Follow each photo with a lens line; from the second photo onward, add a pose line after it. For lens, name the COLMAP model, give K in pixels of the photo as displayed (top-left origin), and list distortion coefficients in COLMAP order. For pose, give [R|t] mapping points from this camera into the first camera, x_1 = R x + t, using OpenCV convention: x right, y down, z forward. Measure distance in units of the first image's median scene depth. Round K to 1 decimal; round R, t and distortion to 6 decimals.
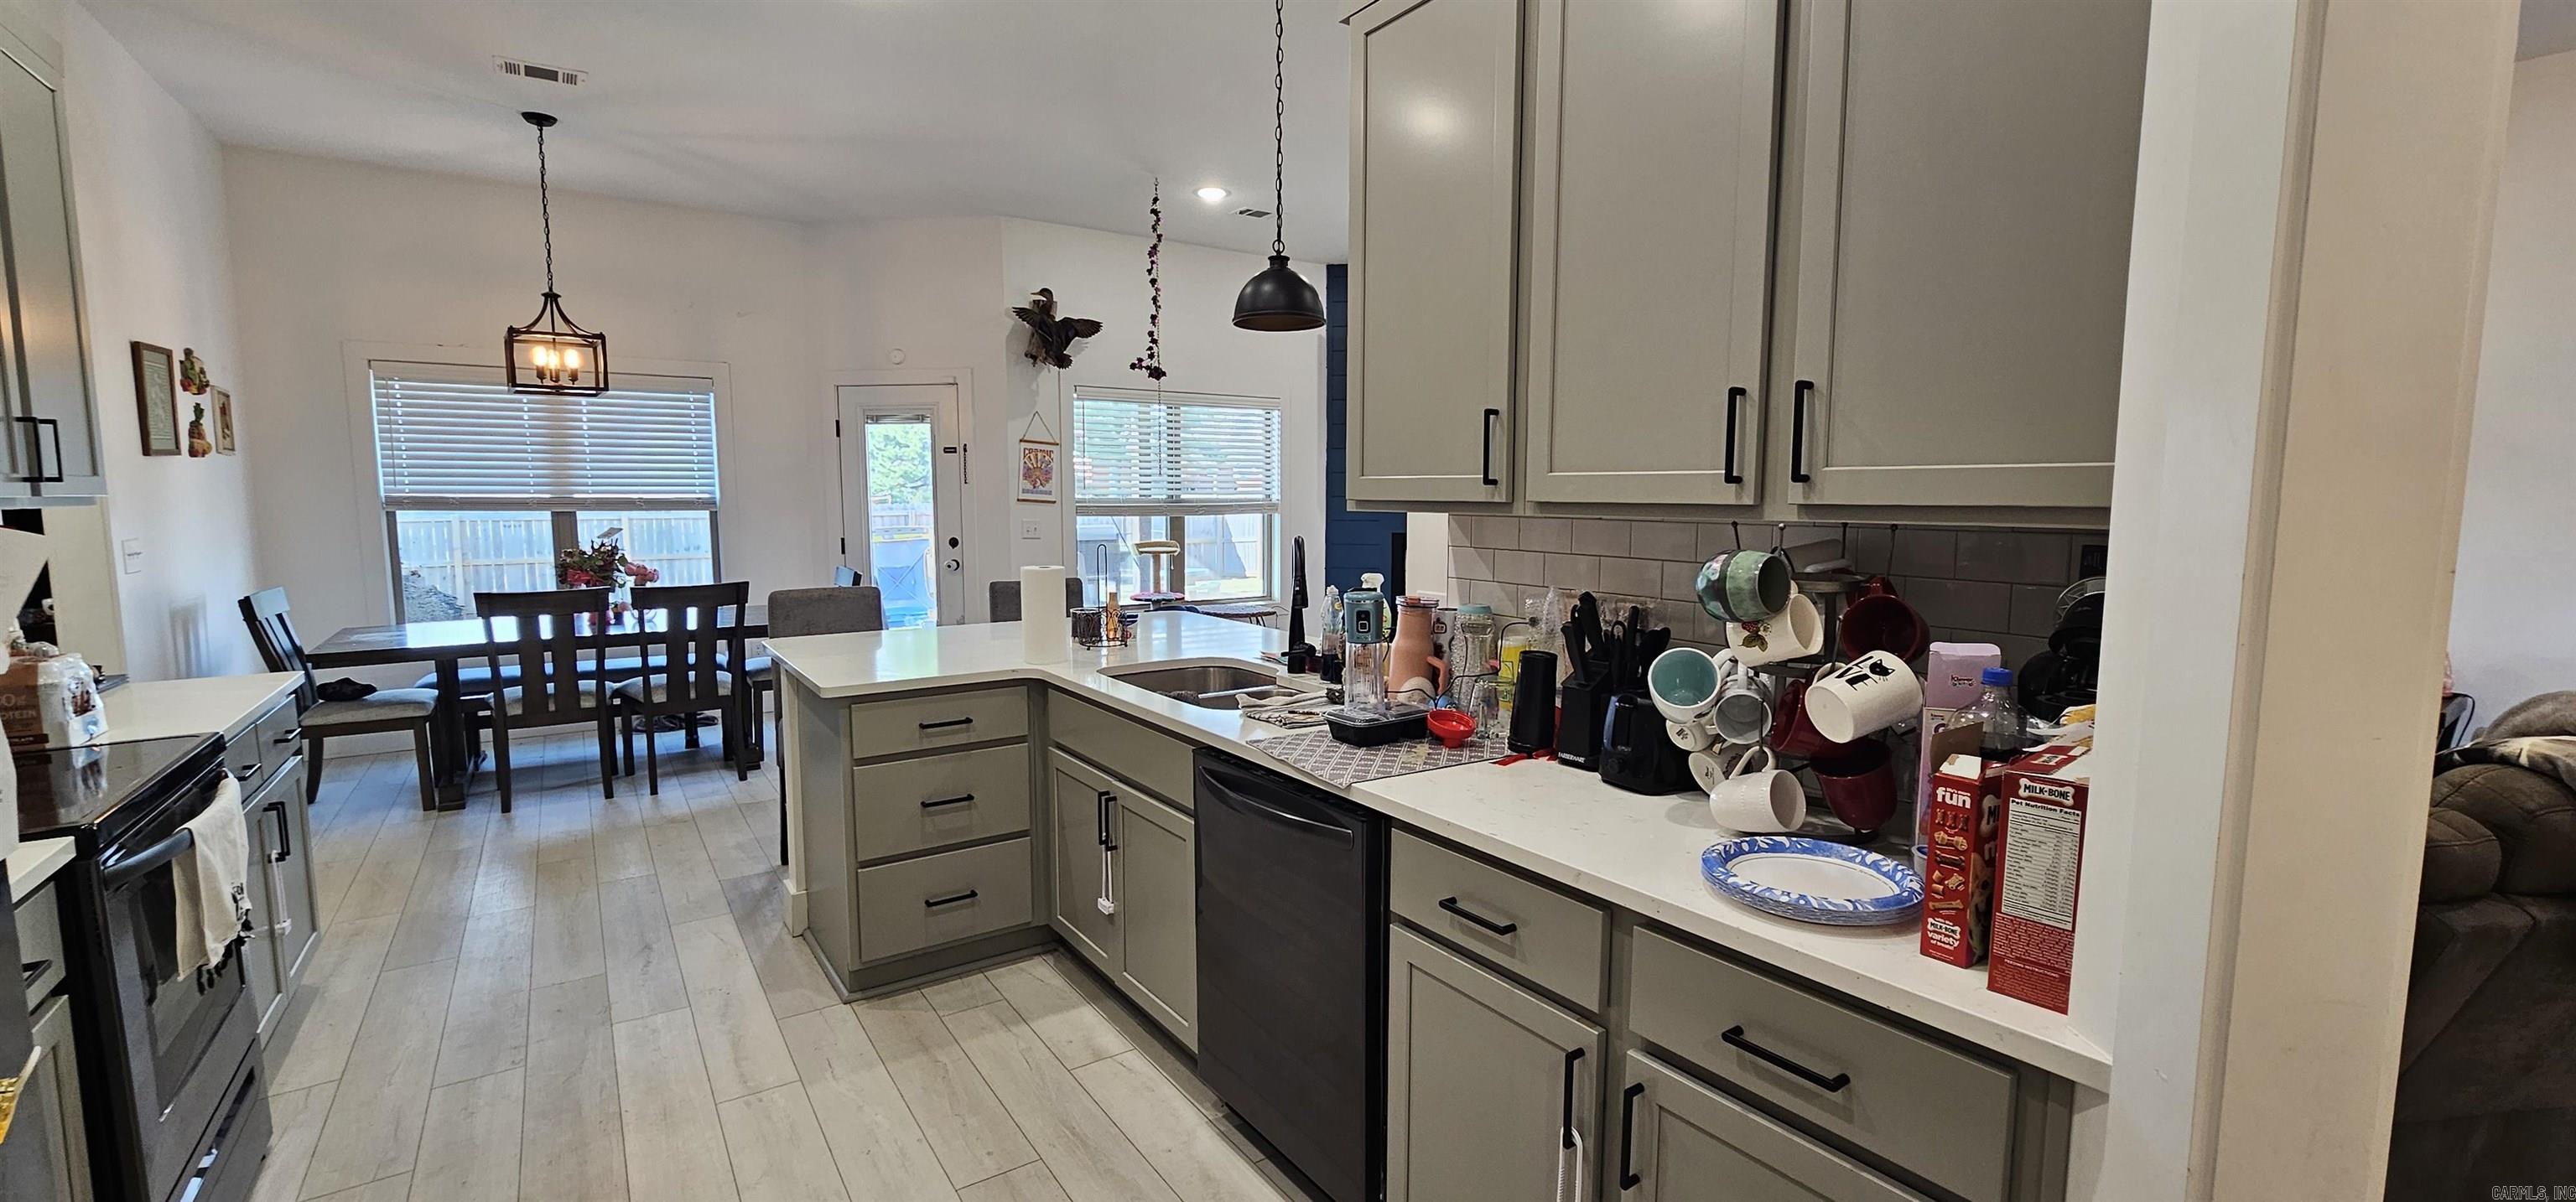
lens RADIAL K [[1056.6, 0, 1310.8], [0, 1056.6, 600.5], [0, 0, 1]] dist [-0.004323, 0.000926]
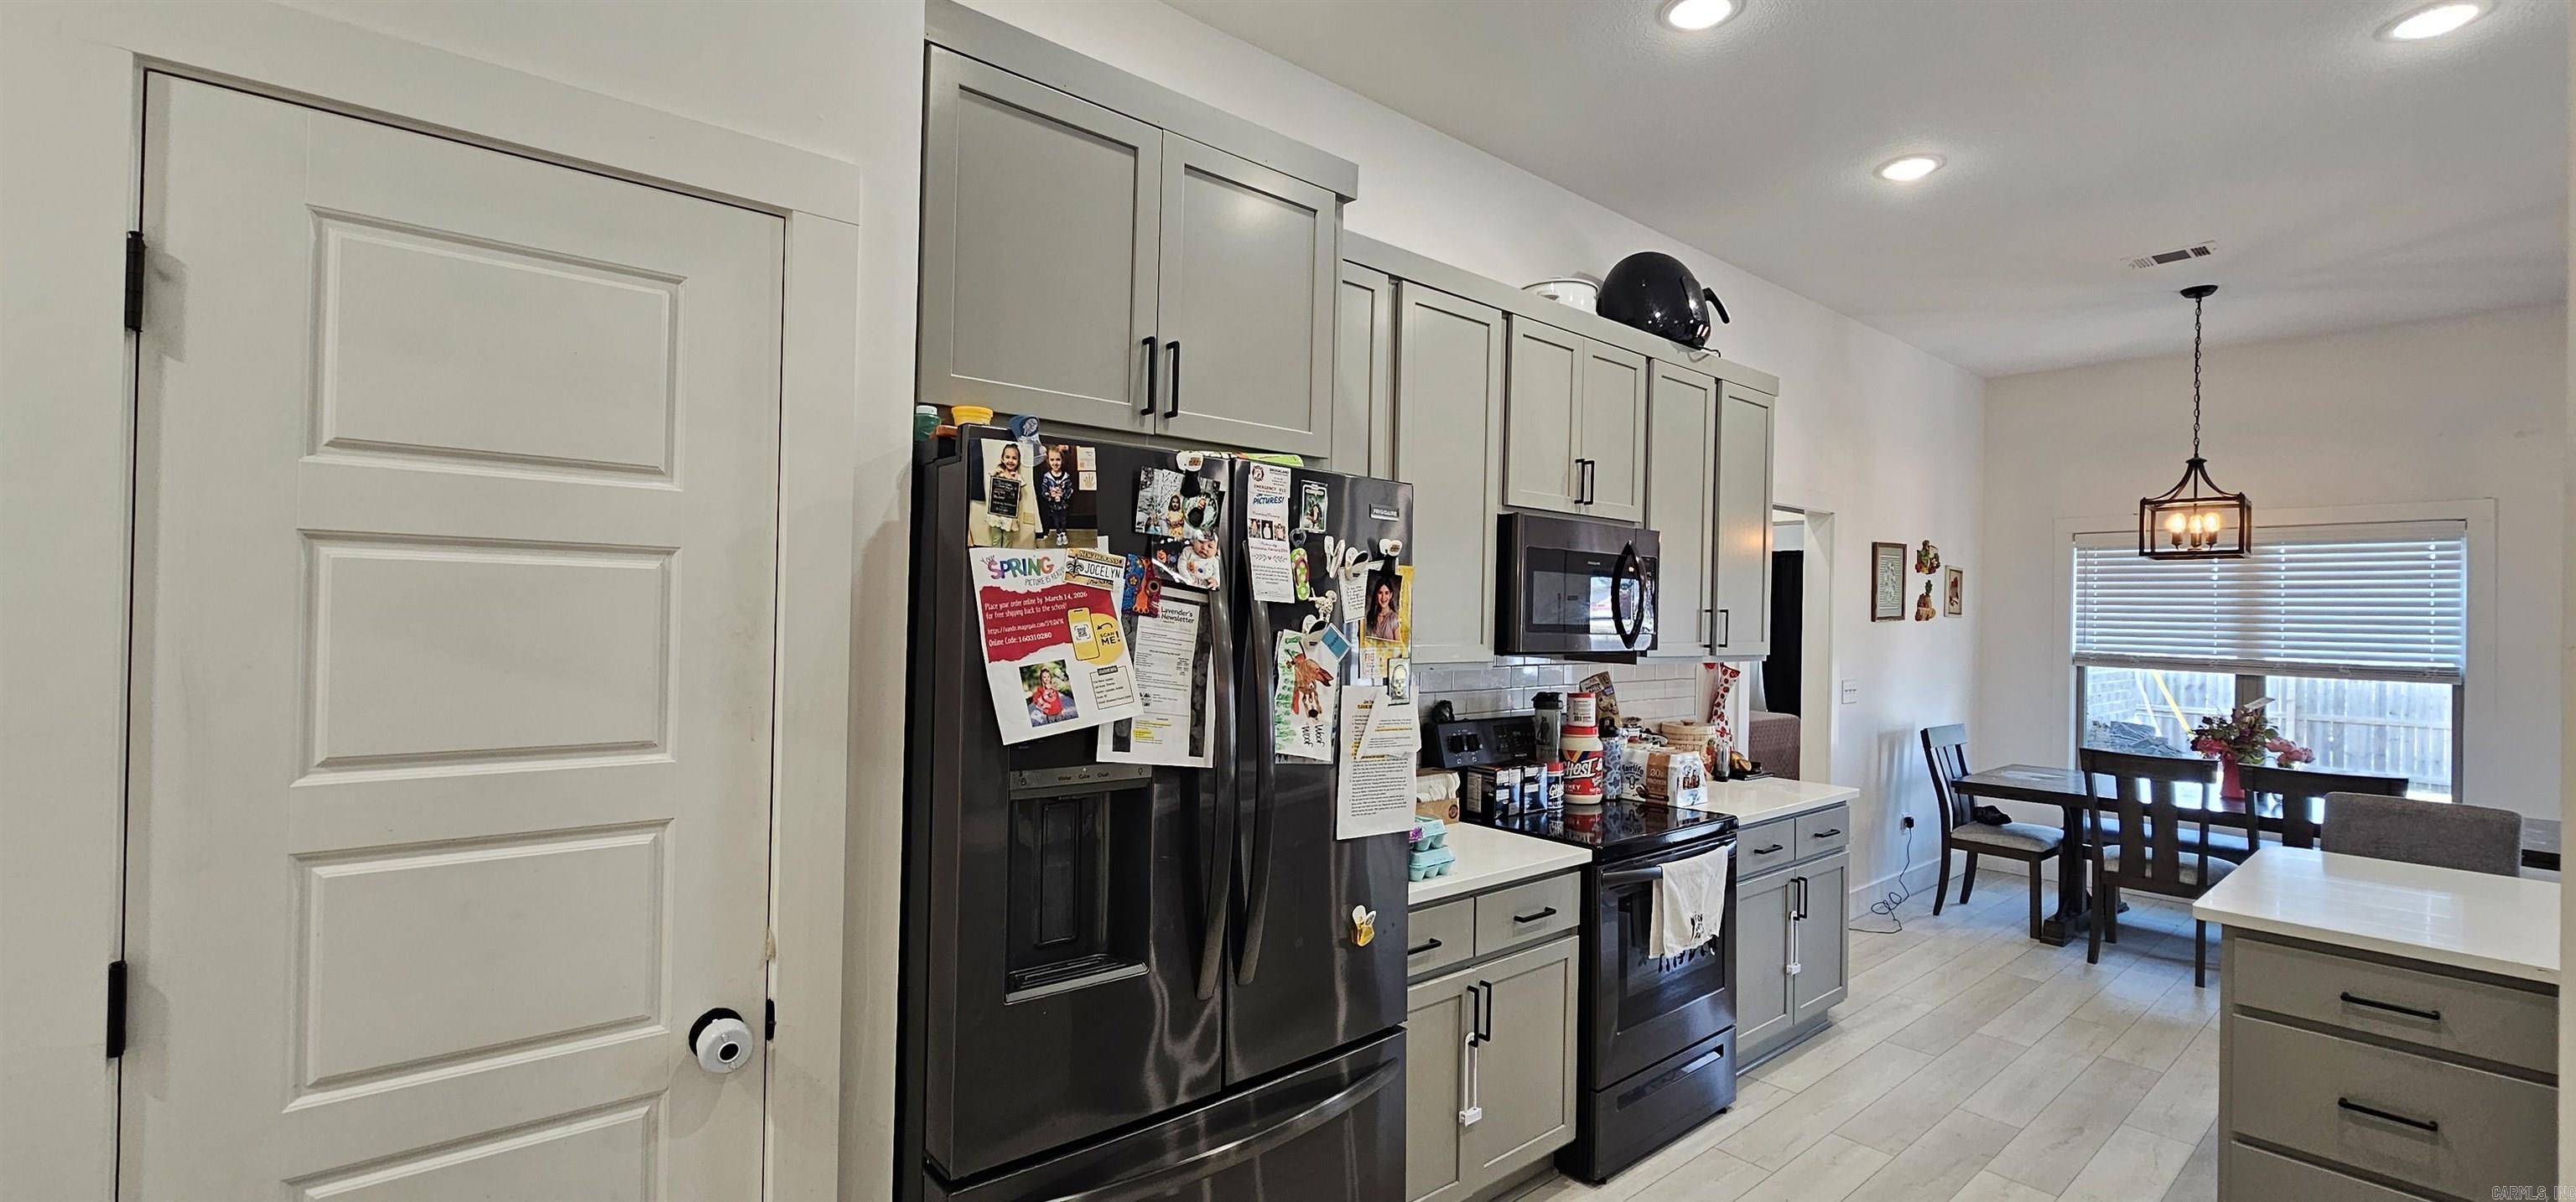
lens RADIAL K [[1056.6, 0, 1304.3], [0, 1056.6, 597.0], [0, 0, 1]] dist [-0.004323, 0.000926]
pose [[0.091323, -0.014035, -0.995722, 0.205527], [-0.122561, 0.992140, -0.025225, -0.035441], [0.988250, 0.124340, 0.088885, 0.099099]]
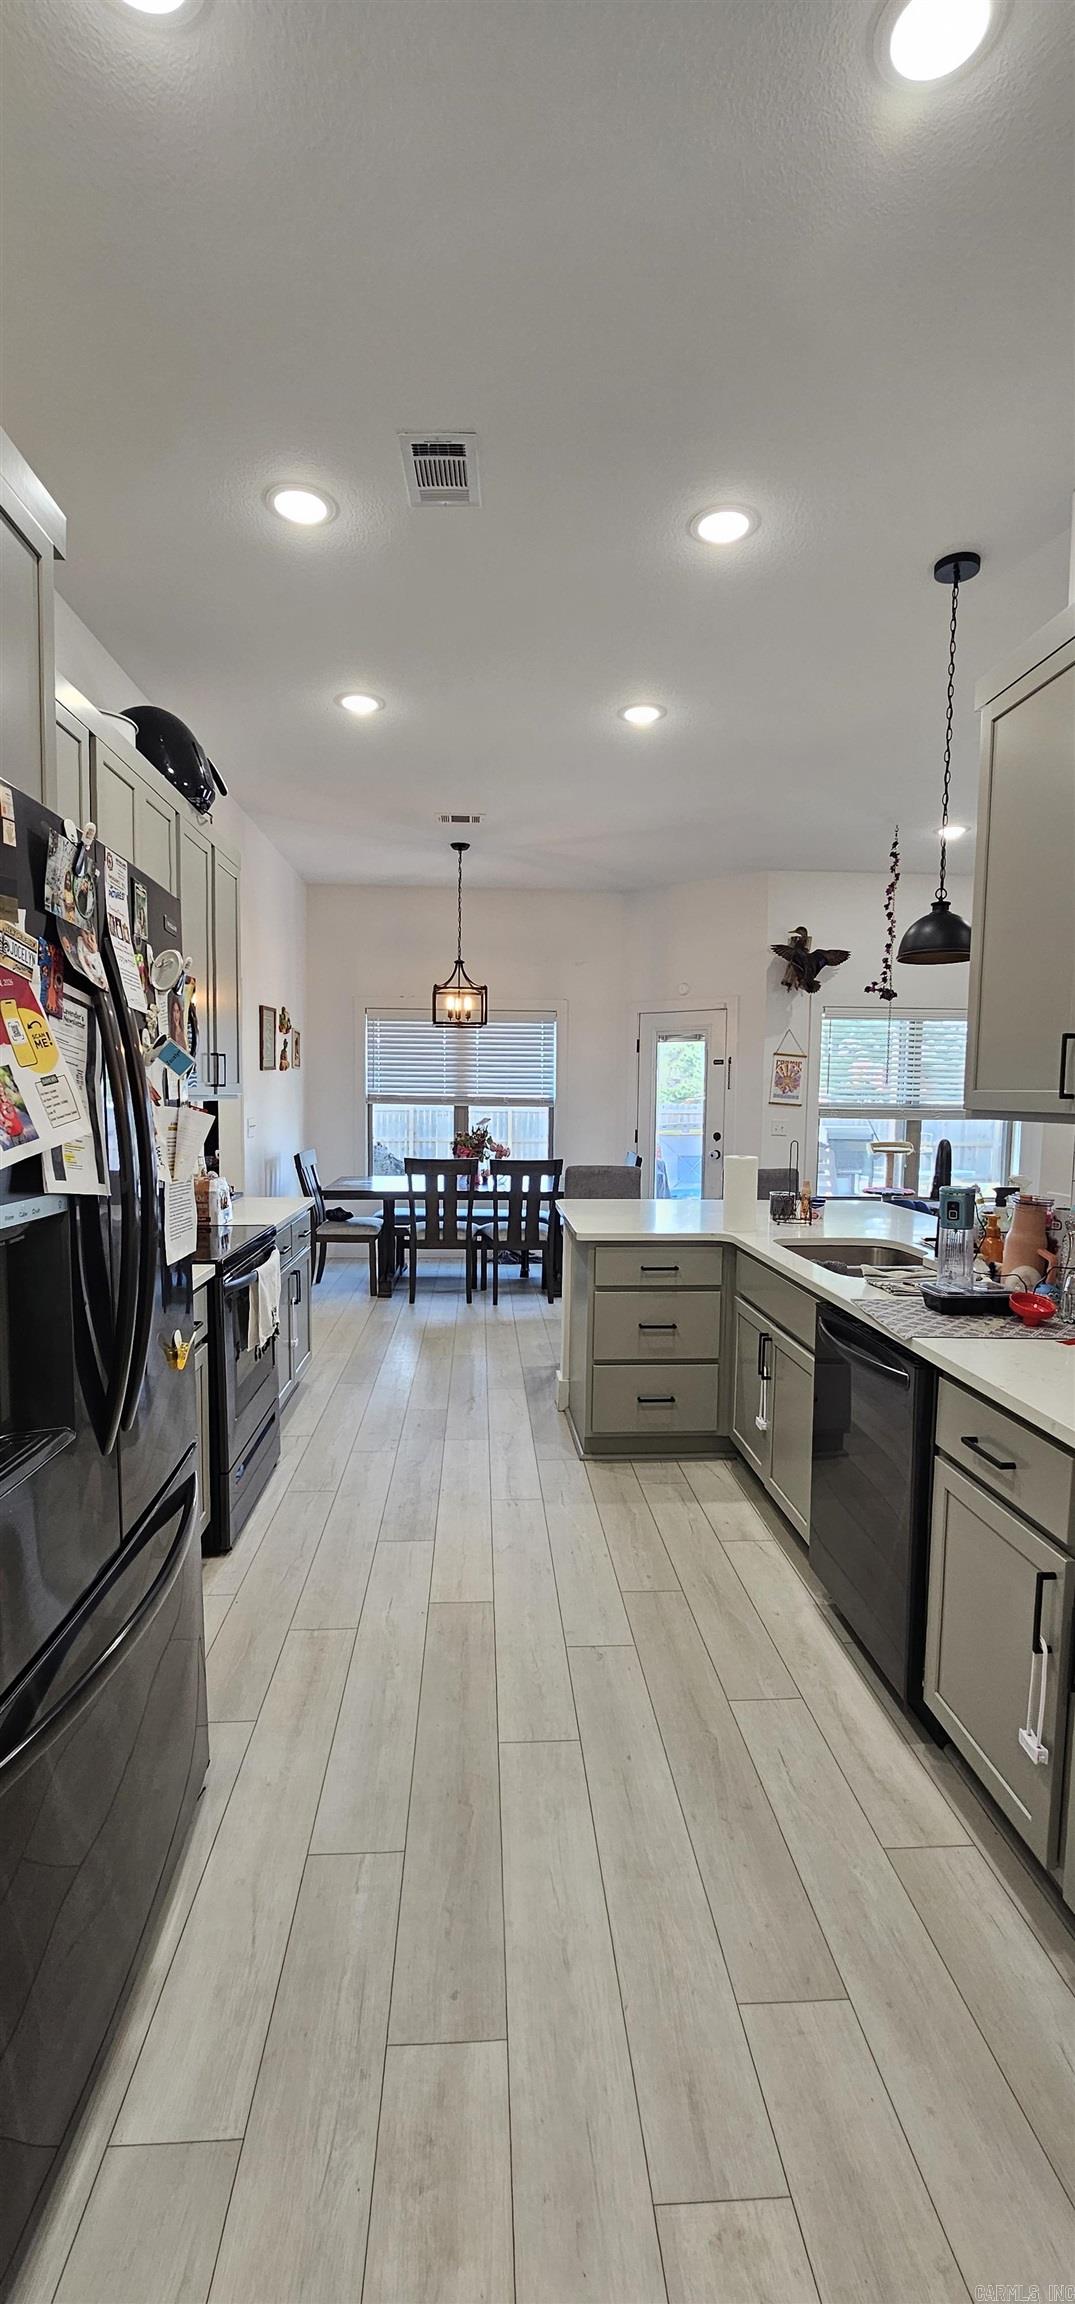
lens RADIAL K [[945.2, 0, 537.8], [0, 945.2, 1160.2], [0, 0, 1]] dist [-0.004323, 0.000926]
pose [[0.850644, 0.047091, -0.523630, 0.095205], [-0.064536, 0.997801, -0.015106, 0.004238], [0.521767, 0.046643, 0.851812, -0.075225]]
